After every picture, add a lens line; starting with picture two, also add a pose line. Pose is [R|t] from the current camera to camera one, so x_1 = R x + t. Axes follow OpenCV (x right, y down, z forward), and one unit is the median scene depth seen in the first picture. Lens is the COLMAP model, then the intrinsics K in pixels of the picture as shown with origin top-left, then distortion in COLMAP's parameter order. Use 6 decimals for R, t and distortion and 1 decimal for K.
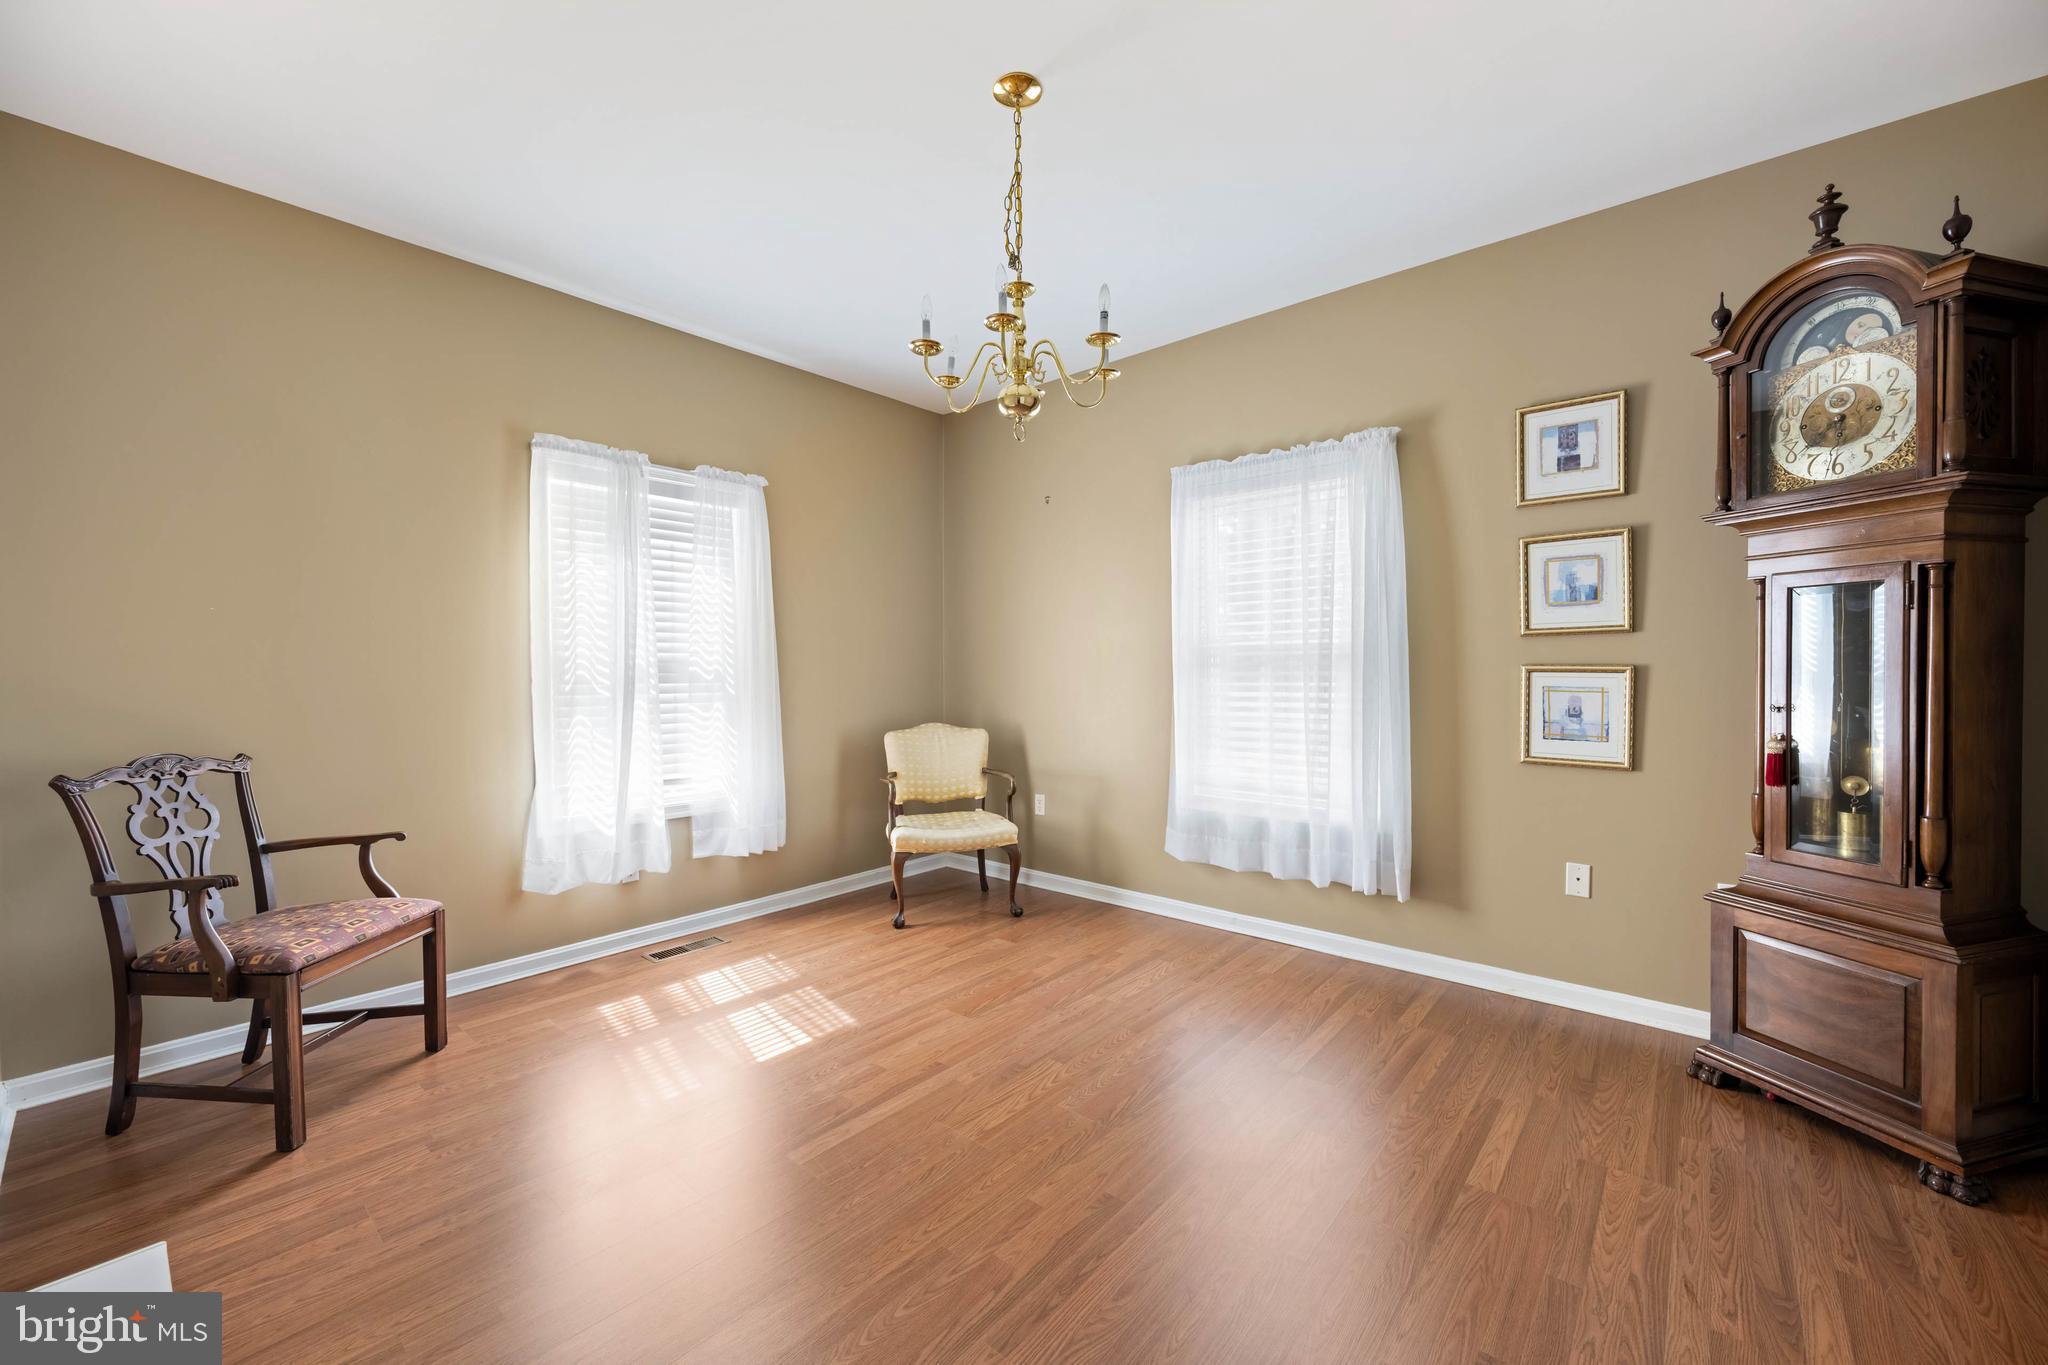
lens RADIAL K [[798.9, 0, 1021.8], [0, 798.9, 676.0], [0, 0, 1]] dist [-0.001629, -0.000132]
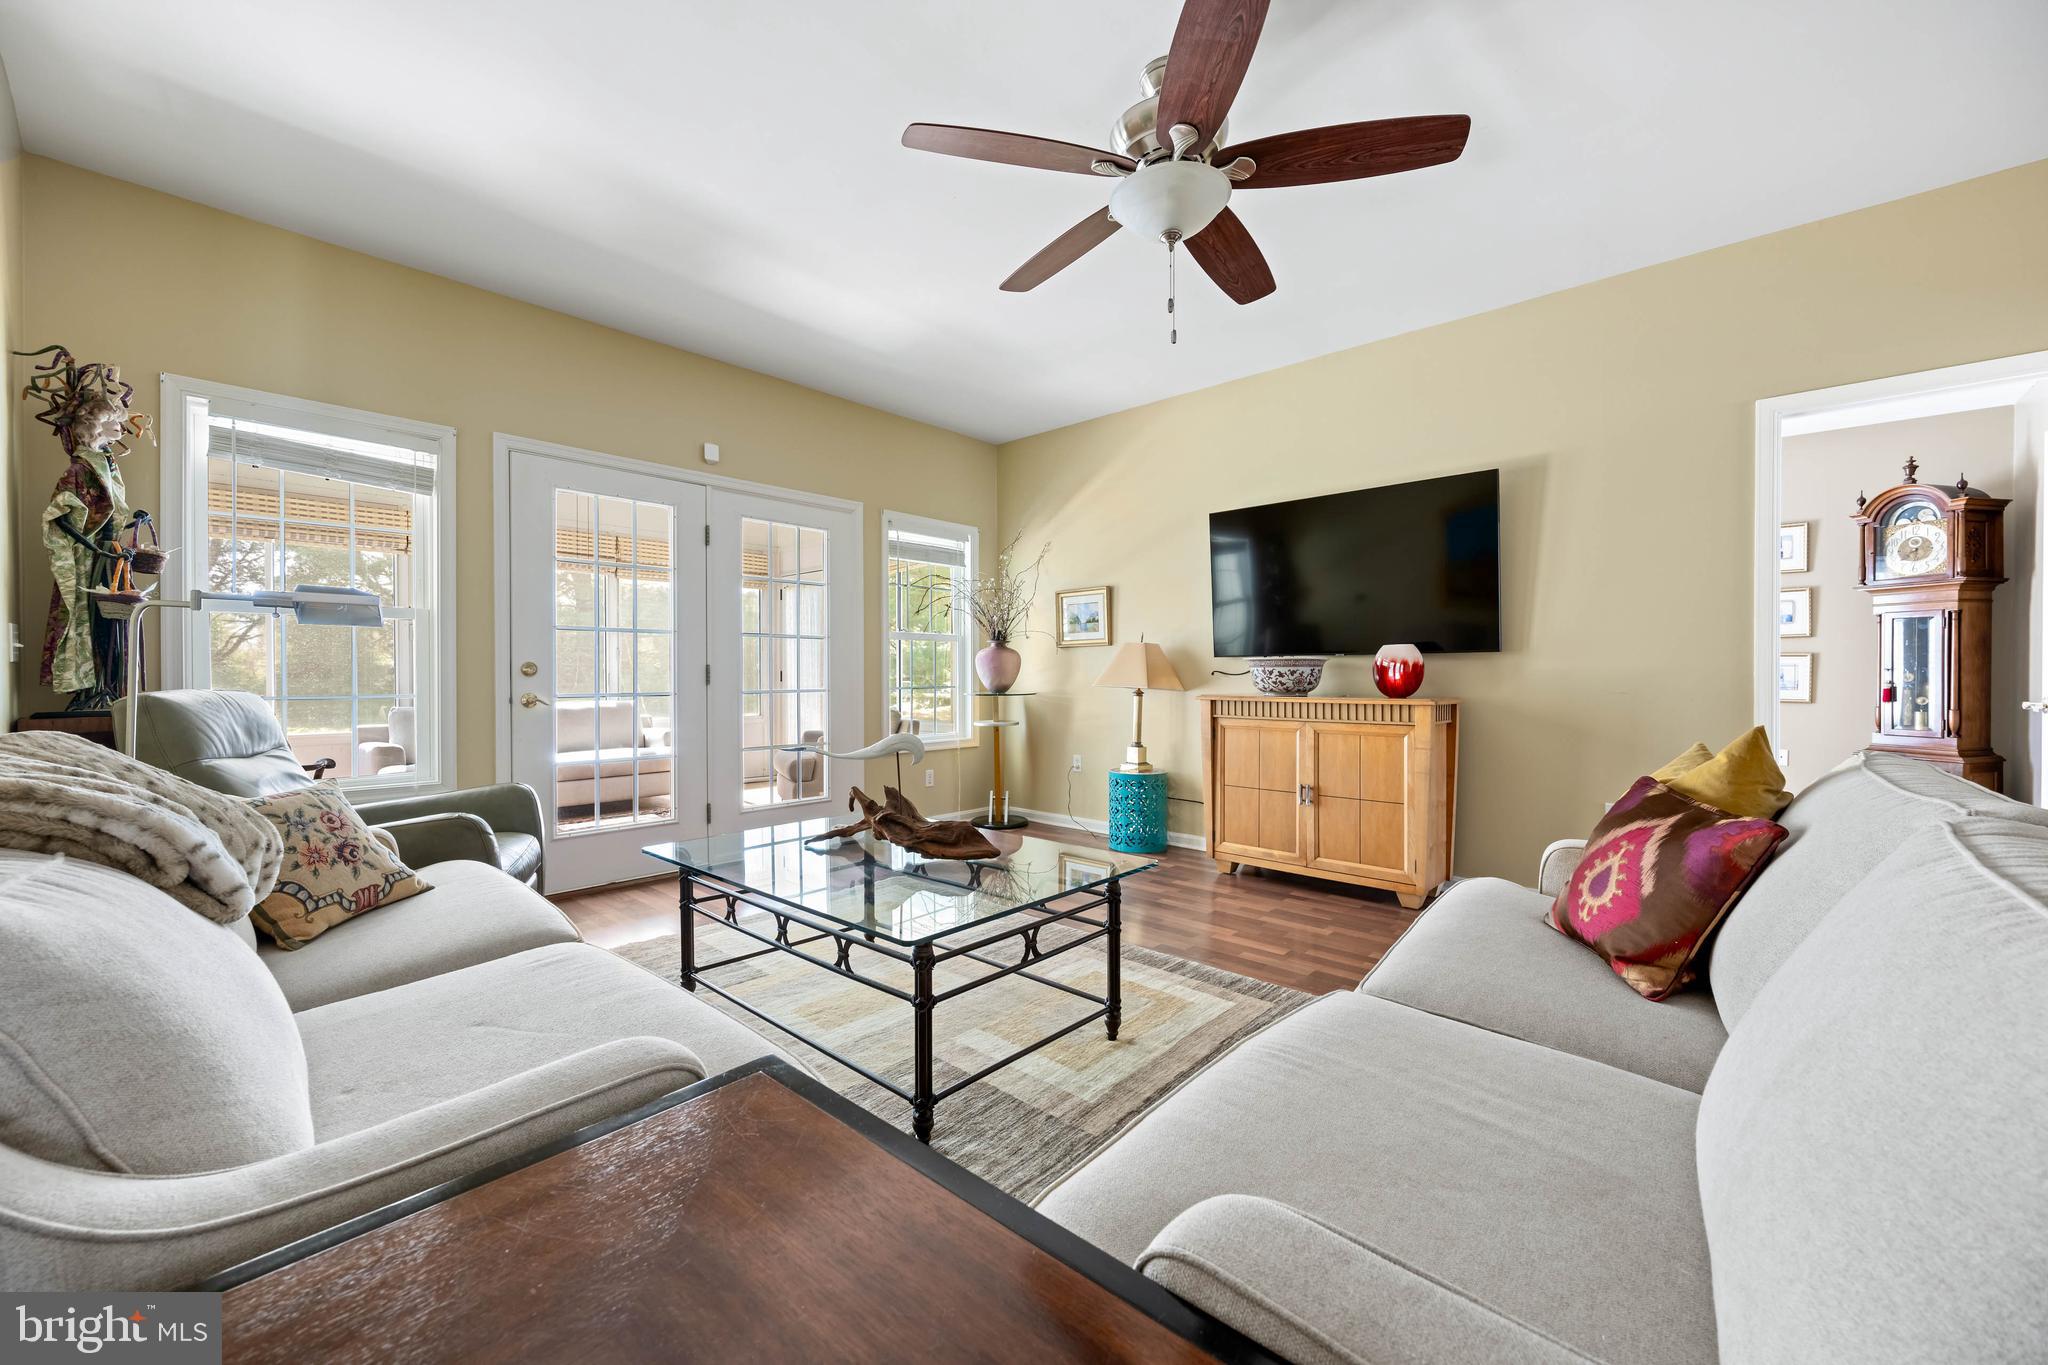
lens RADIAL K [[798.9, 0, 1021.8], [0, 798.9, 676.0], [0, 0, 1]] dist [-0.001629, -0.000132]
pose [[0.999560, 0.002583, -0.029564, -1.198387], [-0.002710, 0.999987, -0.004266, 0.059392], [0.029552, 0.004344, 0.999554, -1.112741]]
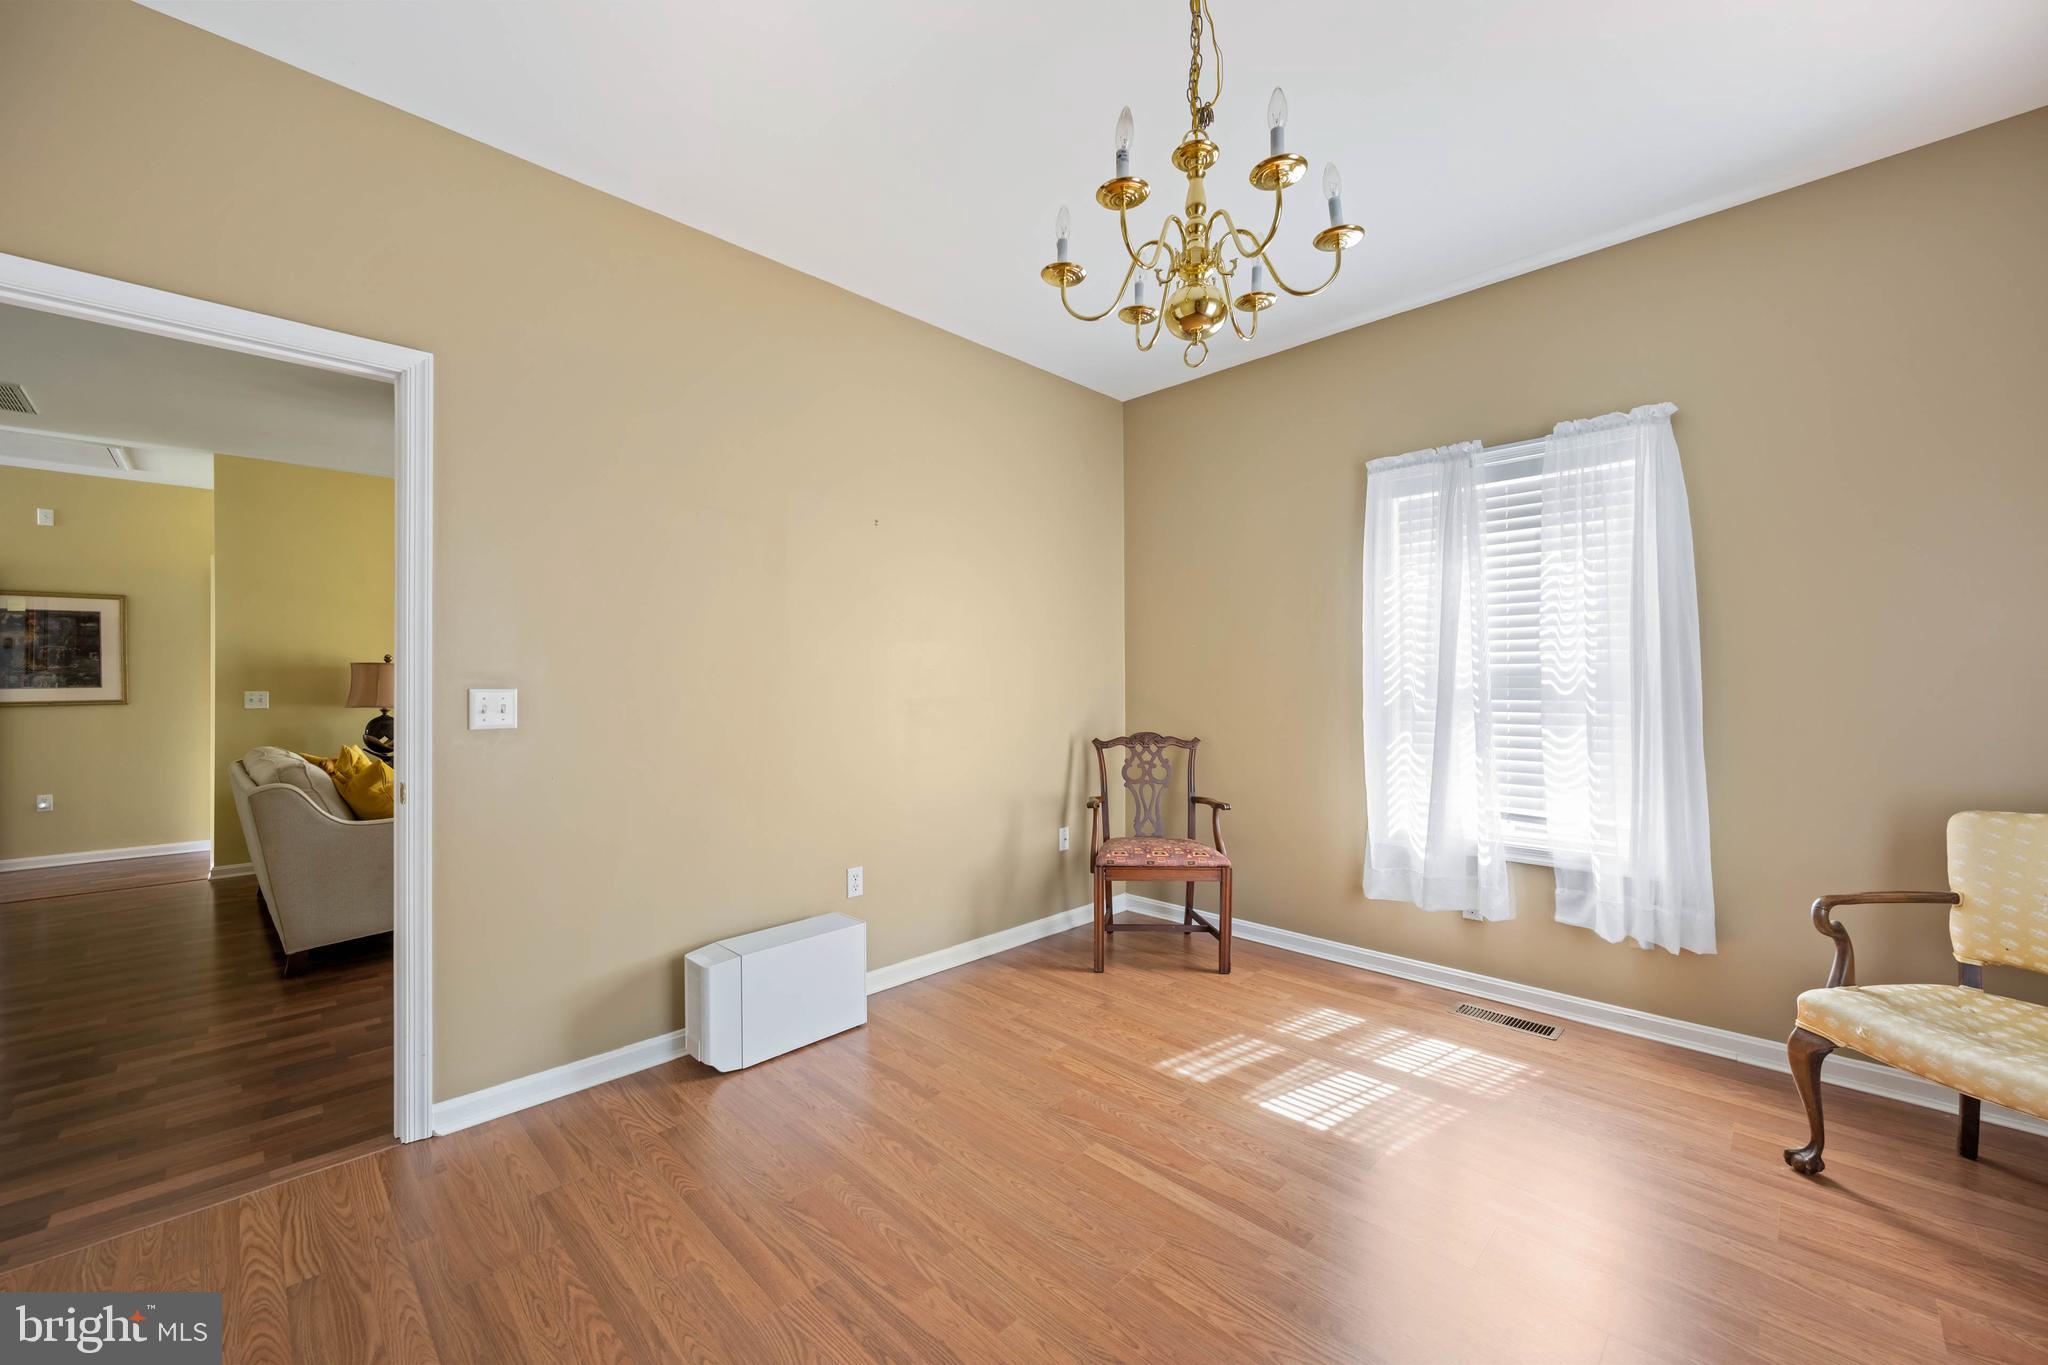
lens RADIAL K [[798.9, 0, 1021.8], [0, 798.9, 676.0], [0, 0, 1]] dist [-0.001629, -0.000132]
pose [[-0.078253, -0.006702, -0.996911, 0.619542], [-0.004007, 0.999971, -0.006408, -0.011902], [0.996925, 0.003493, -0.078278, 0.781097]]
